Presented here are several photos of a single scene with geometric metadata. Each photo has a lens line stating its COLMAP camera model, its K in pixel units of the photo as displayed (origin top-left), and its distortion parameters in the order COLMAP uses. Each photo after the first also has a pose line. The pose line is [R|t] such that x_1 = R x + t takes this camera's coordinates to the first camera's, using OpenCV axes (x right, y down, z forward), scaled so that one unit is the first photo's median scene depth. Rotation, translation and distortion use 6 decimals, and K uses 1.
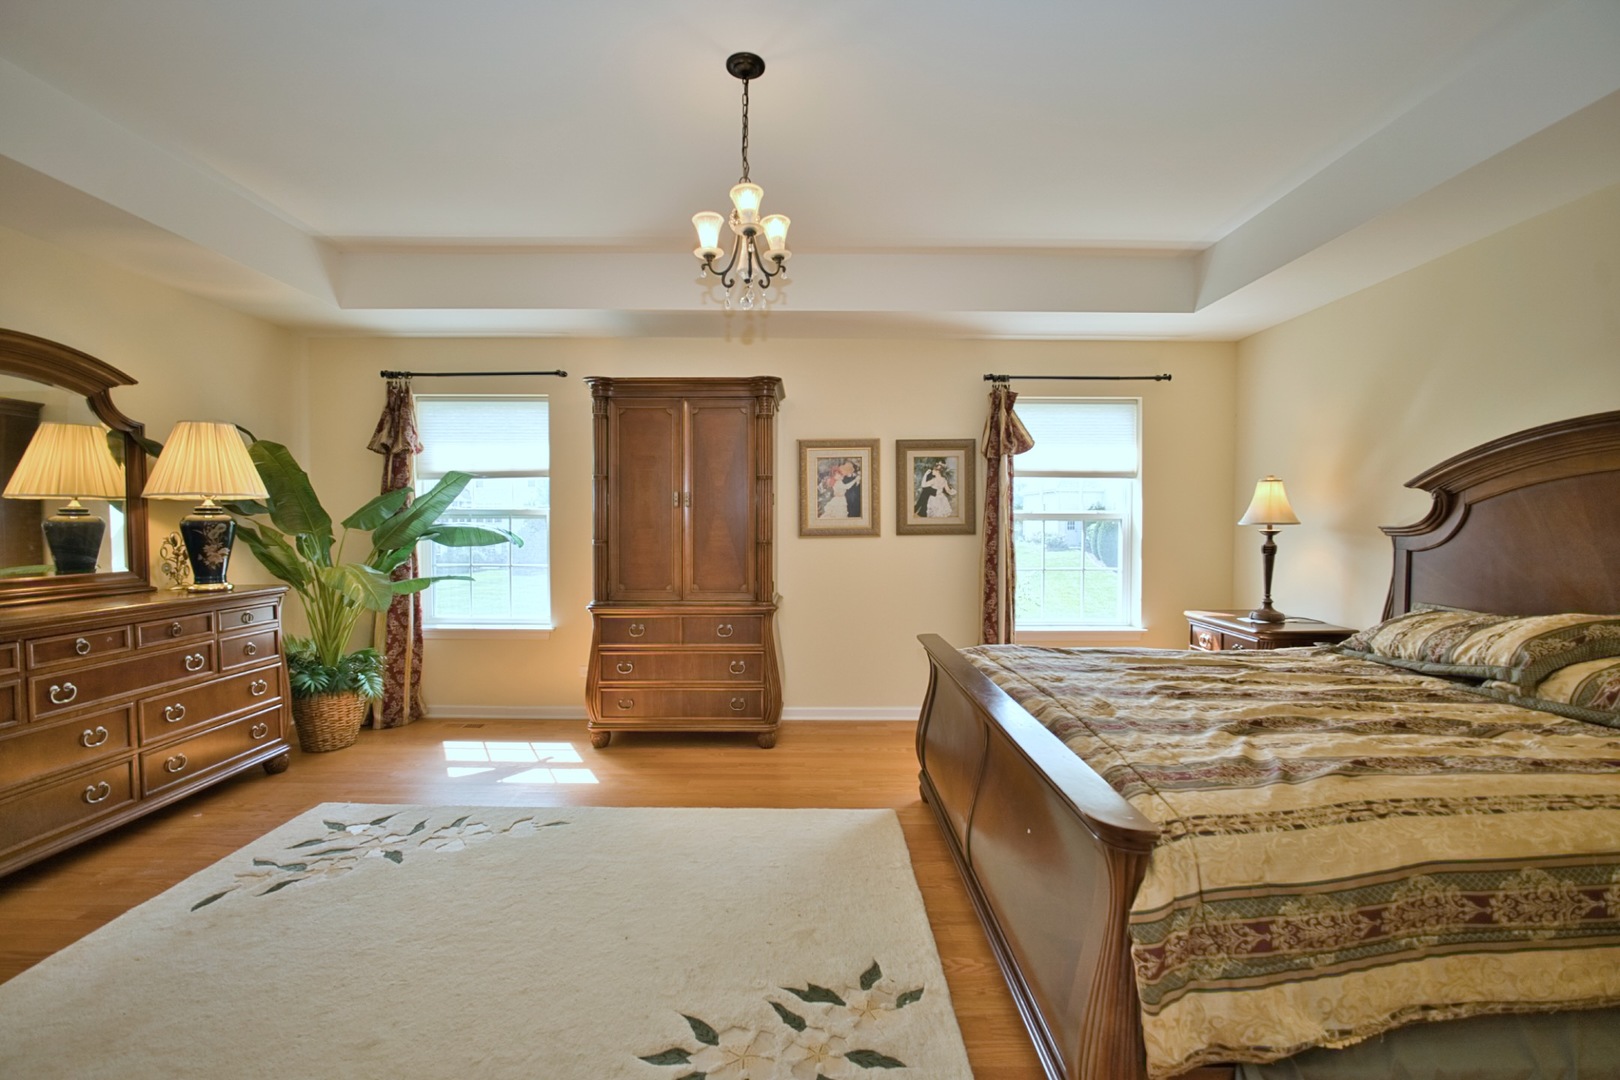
lens RADIAL K [[708.0, 0, 804.2], [0, 708.0, 528.2], [0, 0, 1]] dist [-0.019722, 0.005896]
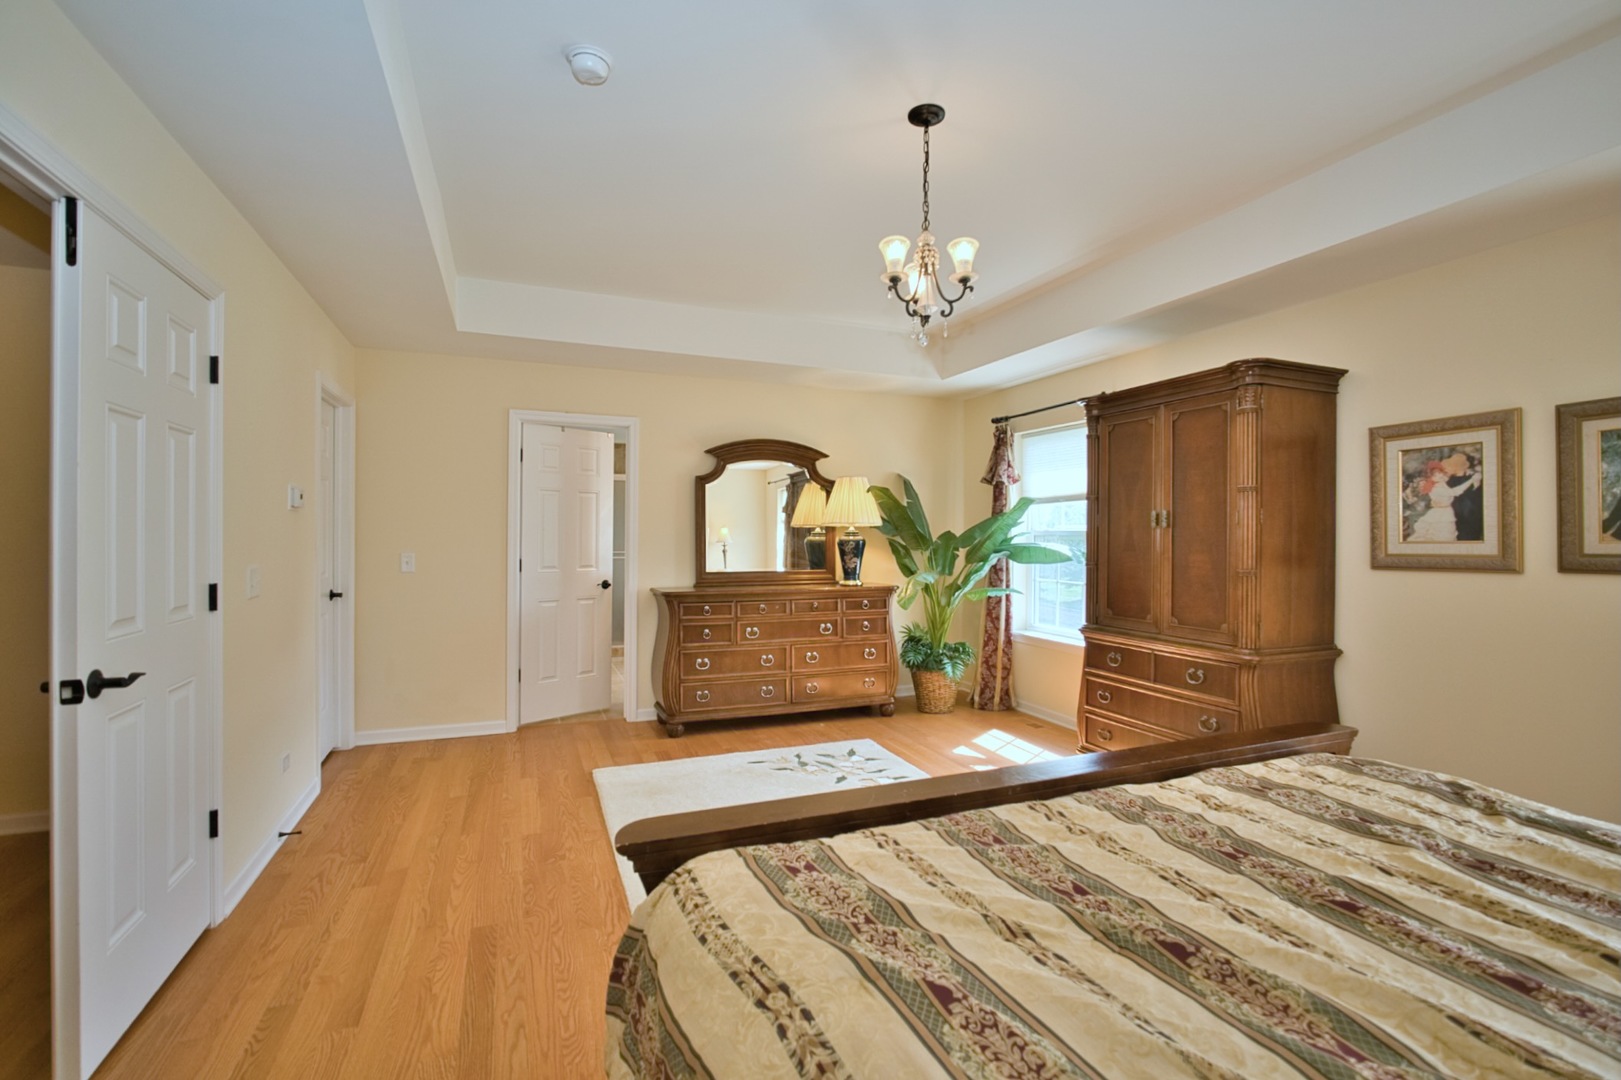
lens RADIAL K [[708.4, 0, 795.6], [0, 708.4, 524.2], [0, 0, 1]] dist [-0.019722, 0.005896]
pose [[0.378460, -0.013790, -0.925515, 0.426233], [-0.014036, 0.999689, -0.020635, -0.008887], [0.925511, 0.020800, 0.378148, 0.223989]]
